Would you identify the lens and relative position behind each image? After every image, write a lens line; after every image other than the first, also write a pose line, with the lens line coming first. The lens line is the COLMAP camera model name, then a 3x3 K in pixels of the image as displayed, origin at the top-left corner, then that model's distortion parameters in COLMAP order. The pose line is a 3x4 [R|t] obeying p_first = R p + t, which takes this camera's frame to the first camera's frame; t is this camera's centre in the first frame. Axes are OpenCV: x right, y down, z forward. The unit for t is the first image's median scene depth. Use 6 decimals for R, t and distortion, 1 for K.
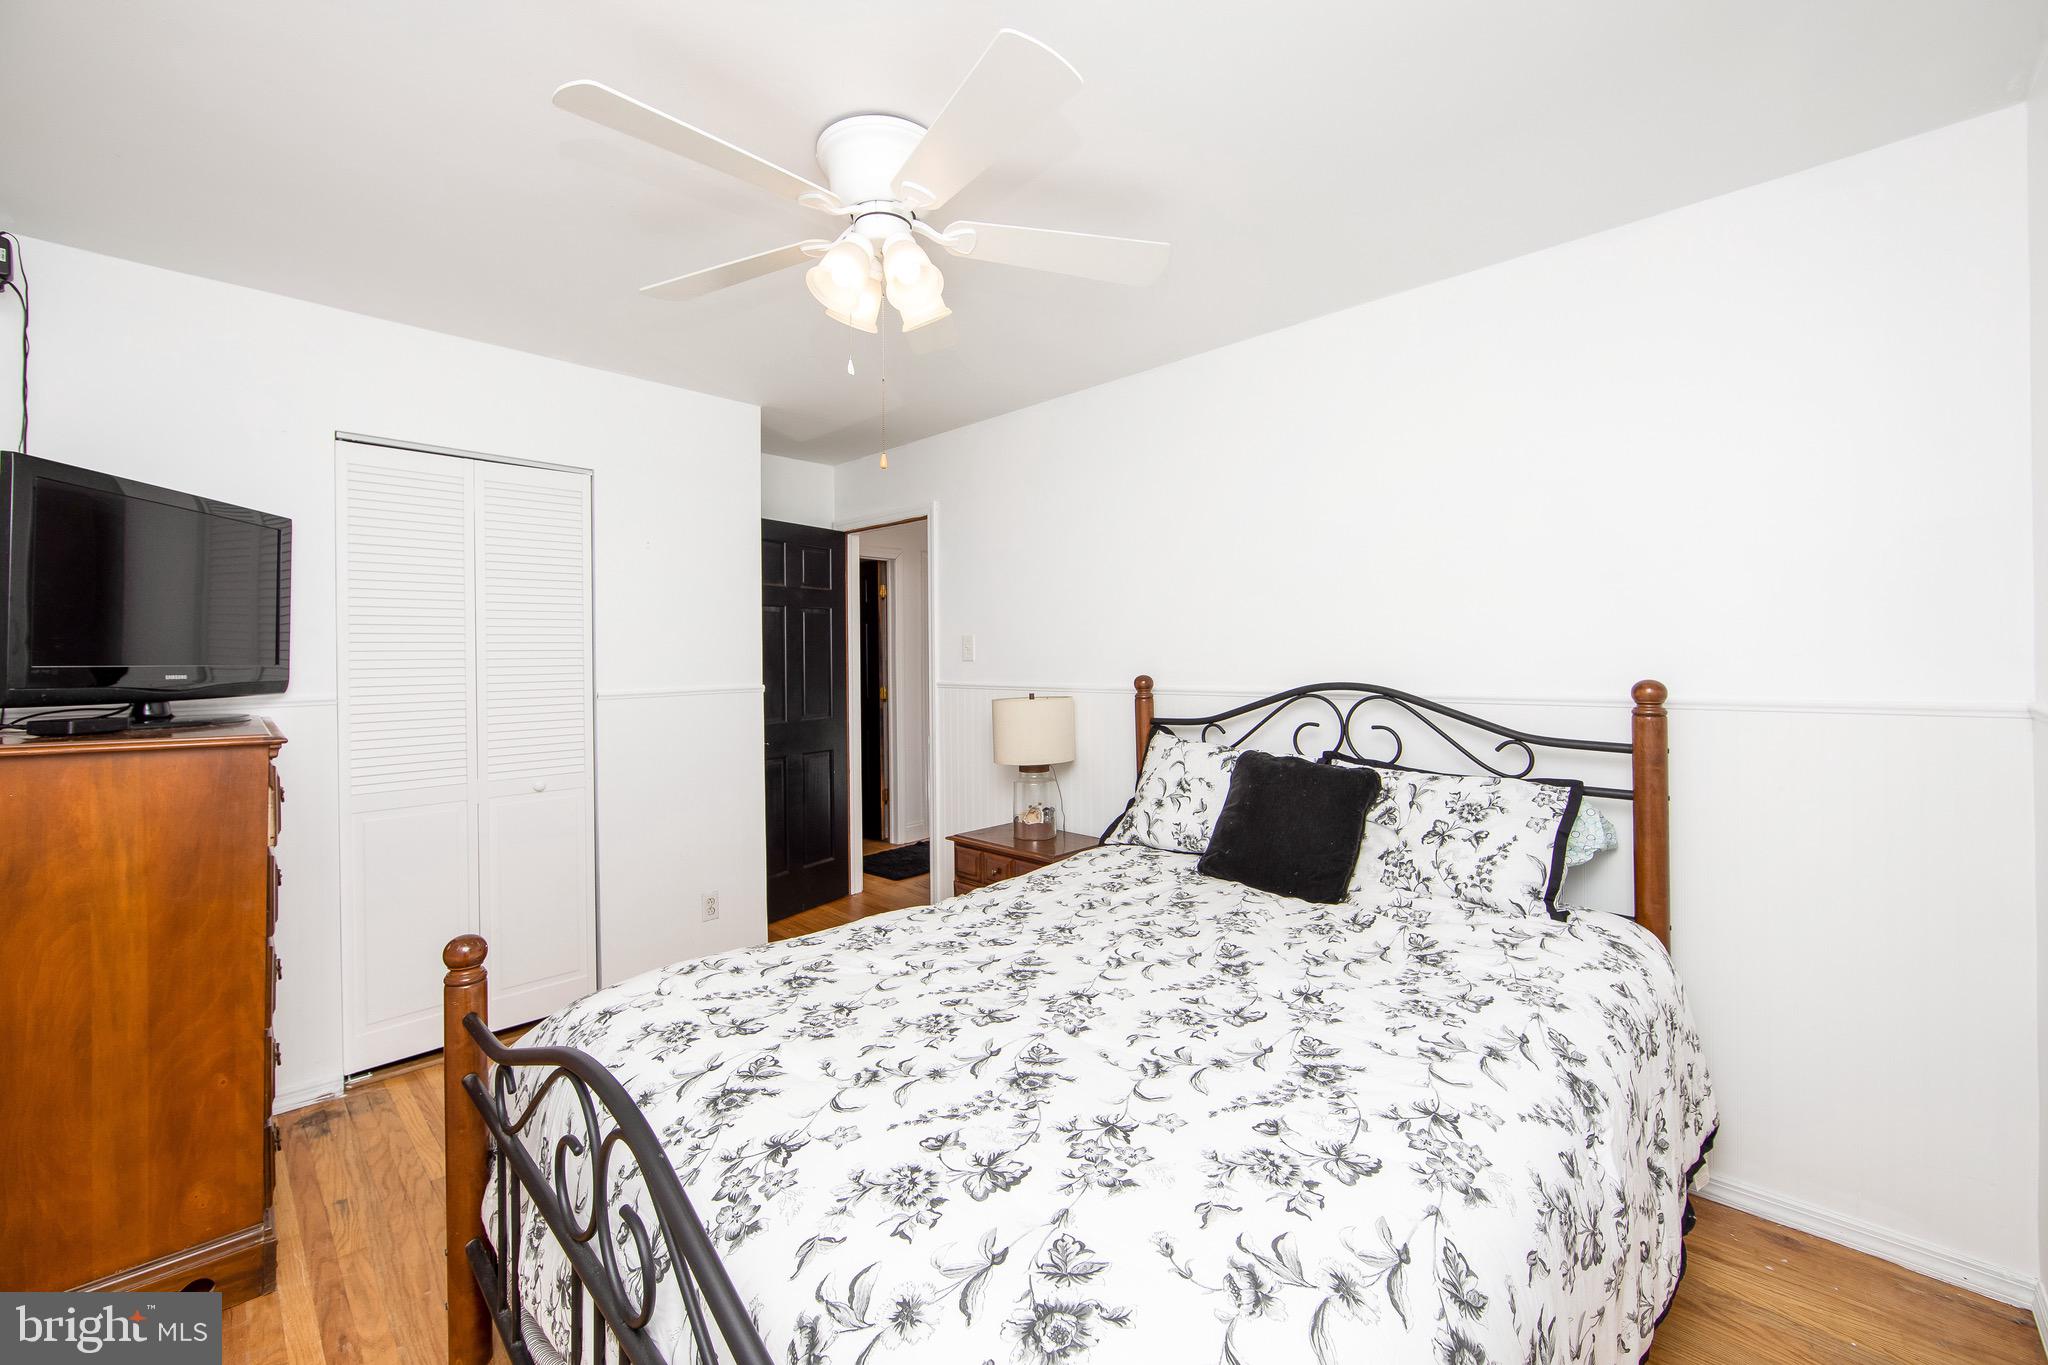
lens RADIAL K [[819.7, 0, 1004.3], [0, 819.7, 655.1], [0, 0, 1]] dist [-0.003793, -0.000186]
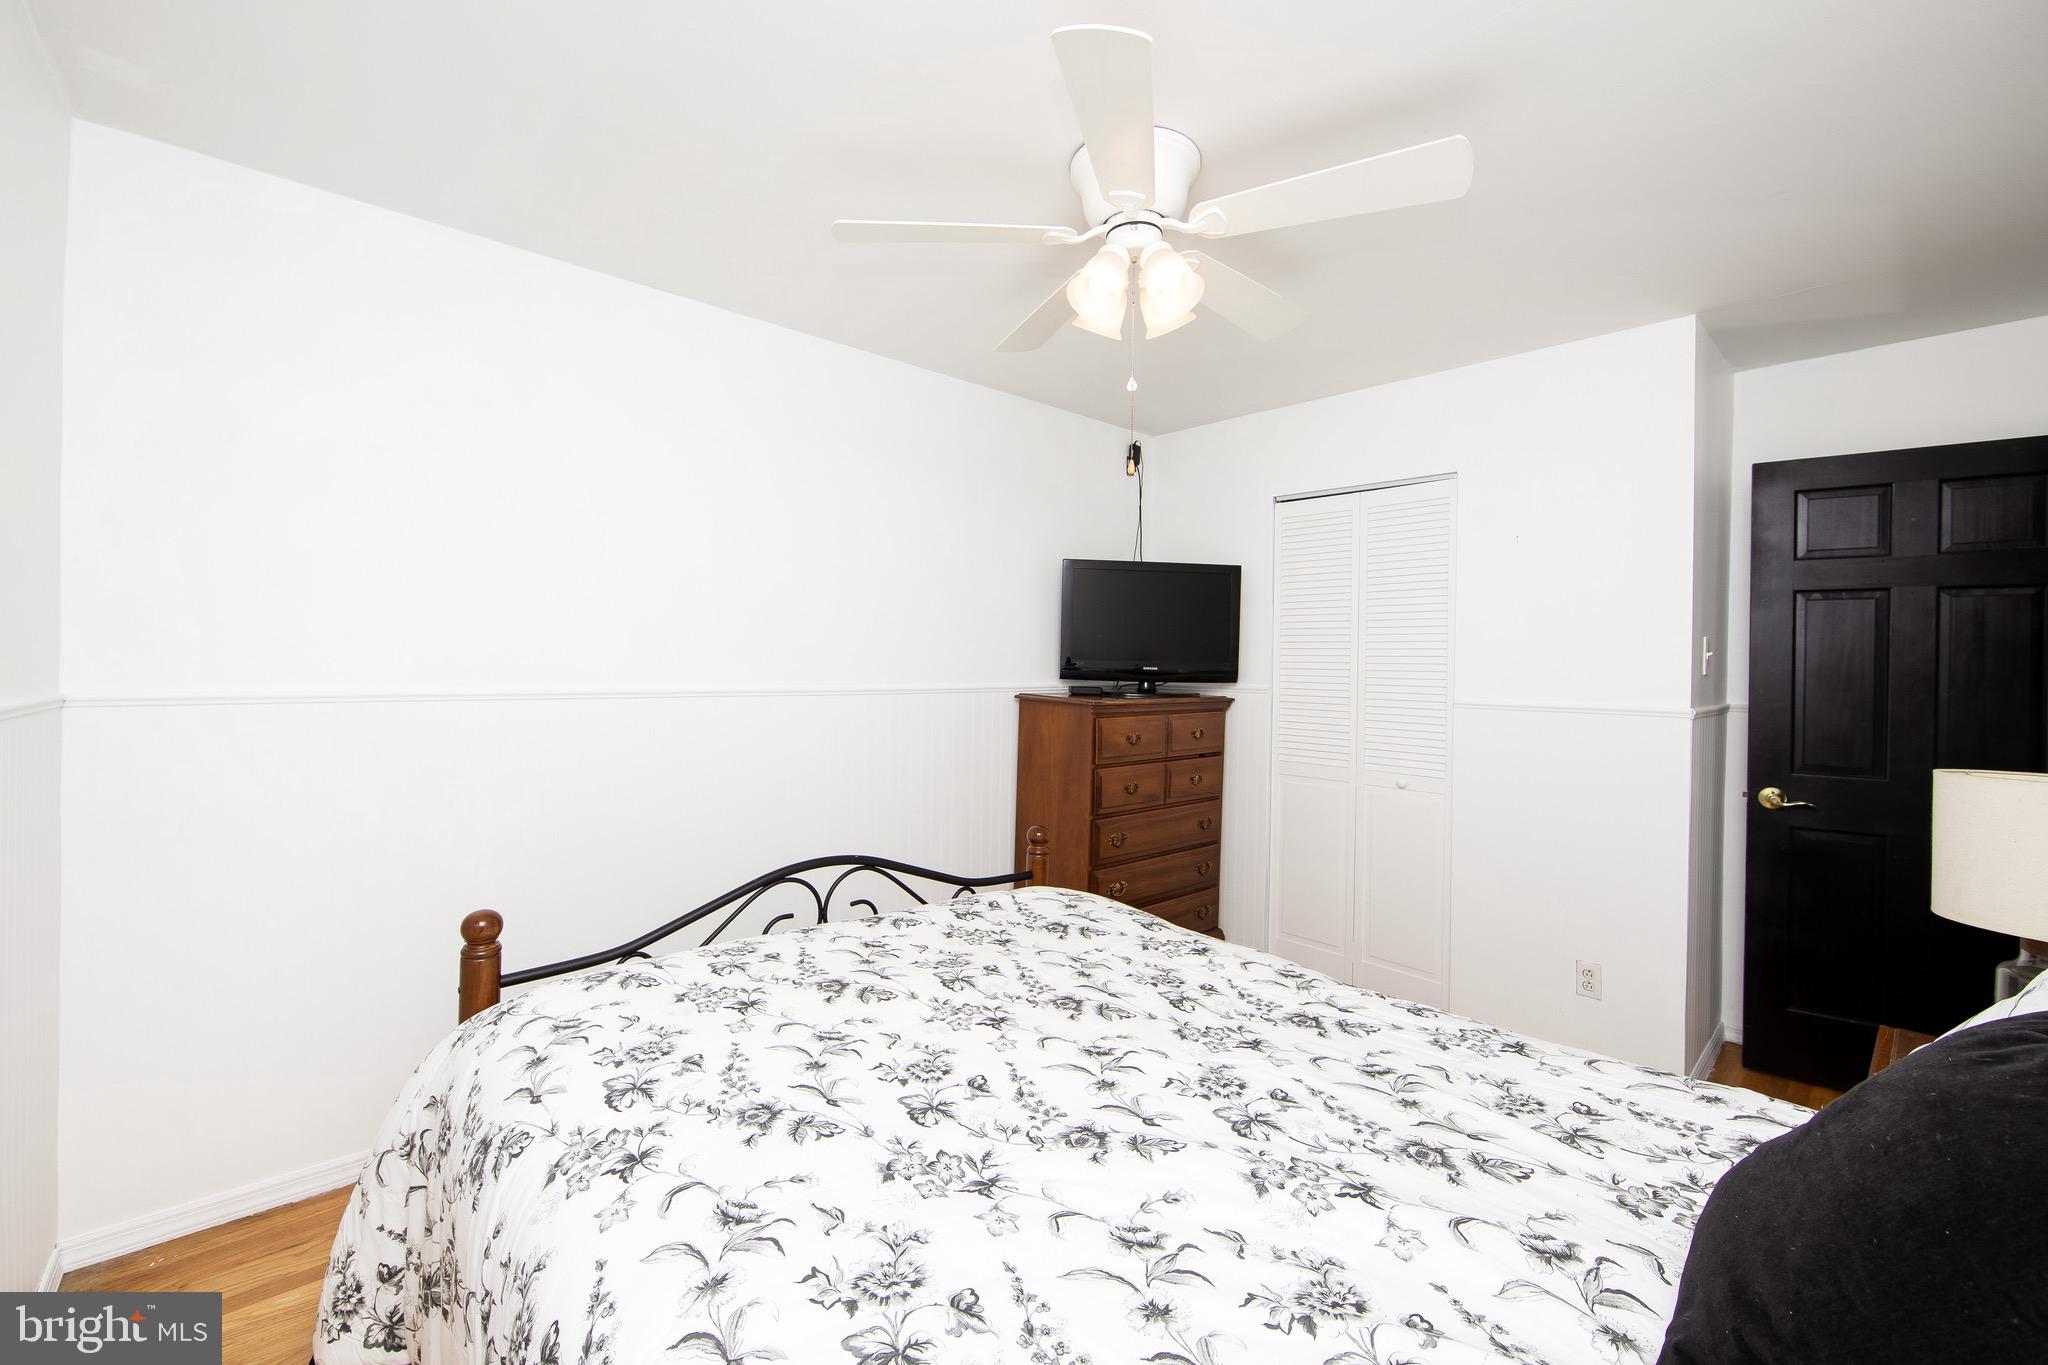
lens RADIAL K [[819.7, 0, 1004.3], [0, 819.7, 655.1], [0, 0, 1]] dist [-0.003793, -0.000186]
pose [[-0.061026, 0.002787, -0.998132, 0.868867], [-0.014301, 0.999891, 0.003667, -0.004312], [0.998034, 0.014498, -0.060980, 0.898223]]
